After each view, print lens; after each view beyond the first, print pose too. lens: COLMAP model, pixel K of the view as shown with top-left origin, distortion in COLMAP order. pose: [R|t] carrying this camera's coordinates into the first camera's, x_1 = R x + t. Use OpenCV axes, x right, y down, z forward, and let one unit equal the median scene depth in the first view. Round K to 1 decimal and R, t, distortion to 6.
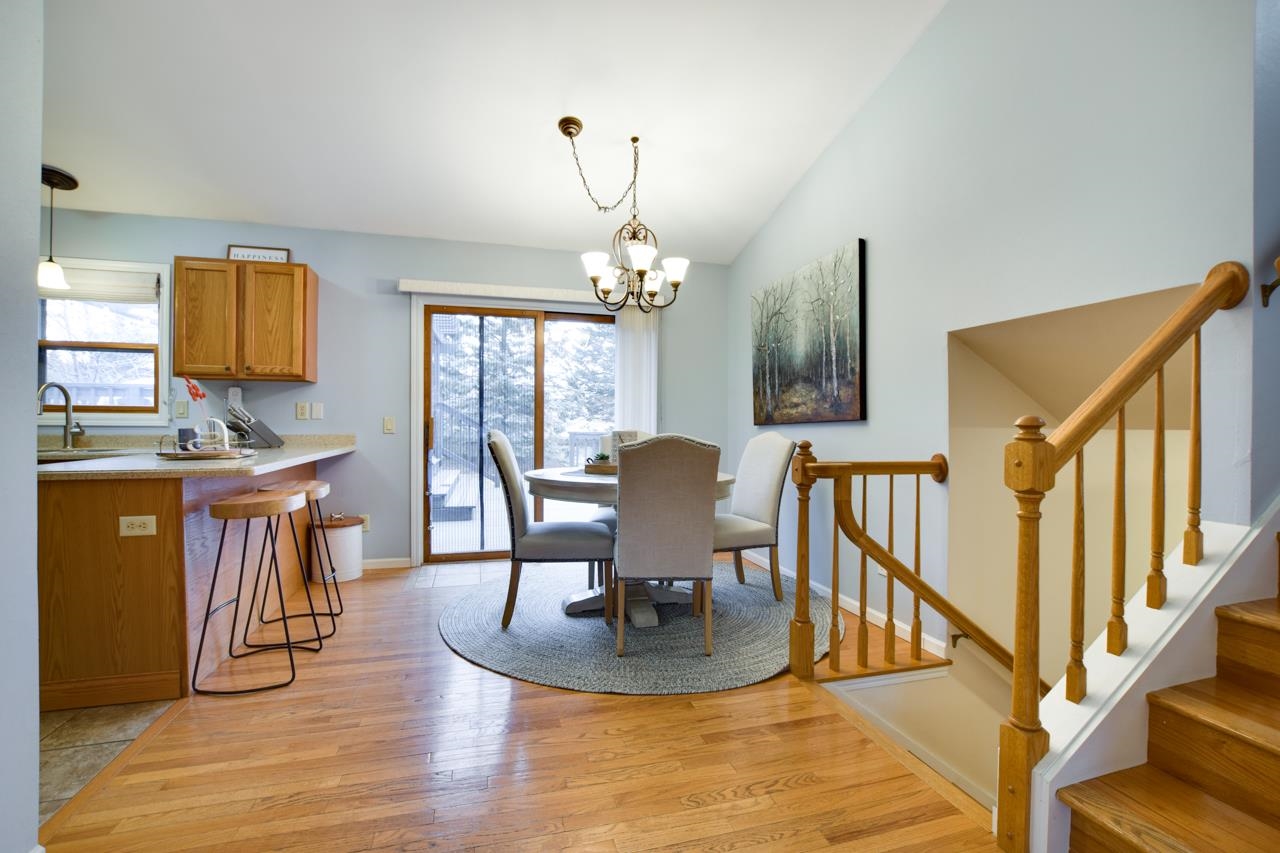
lens RADIAL K [[567.5, 0, 648.1], [0, 567.5, 428.2], [0, 0, 1]] dist [-0.022292, 0.000417]
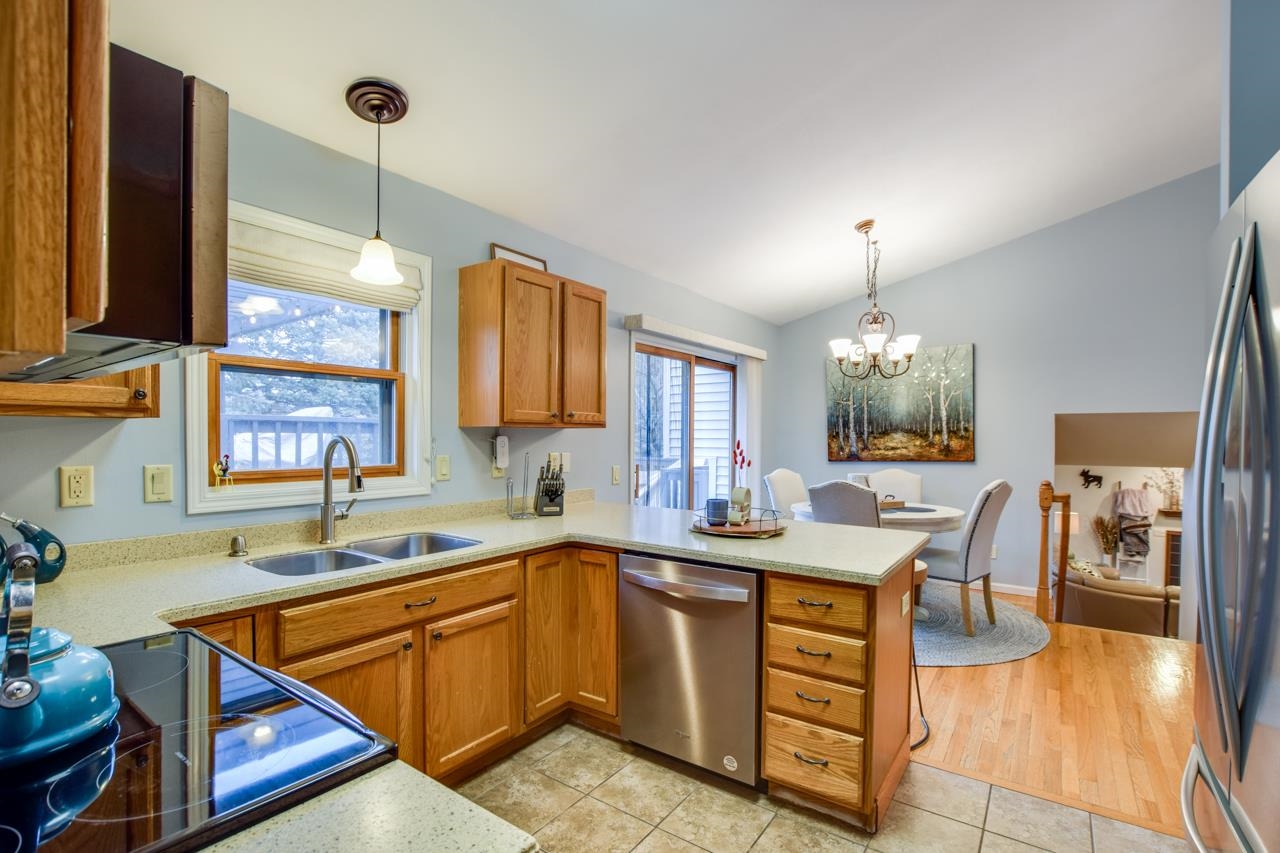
lens RADIAL K [[579.3, 0, 678.7], [0, 579.3, 445.0], [0, 0, 1]] dist [-0.019441, 0.000194]
pose [[0.767001, -0.011611, 0.641541, -1.099486], [0.004836, 0.999912, 0.012314, -0.072542], [-0.641628, -0.006342, 0.766990, 0.267128]]
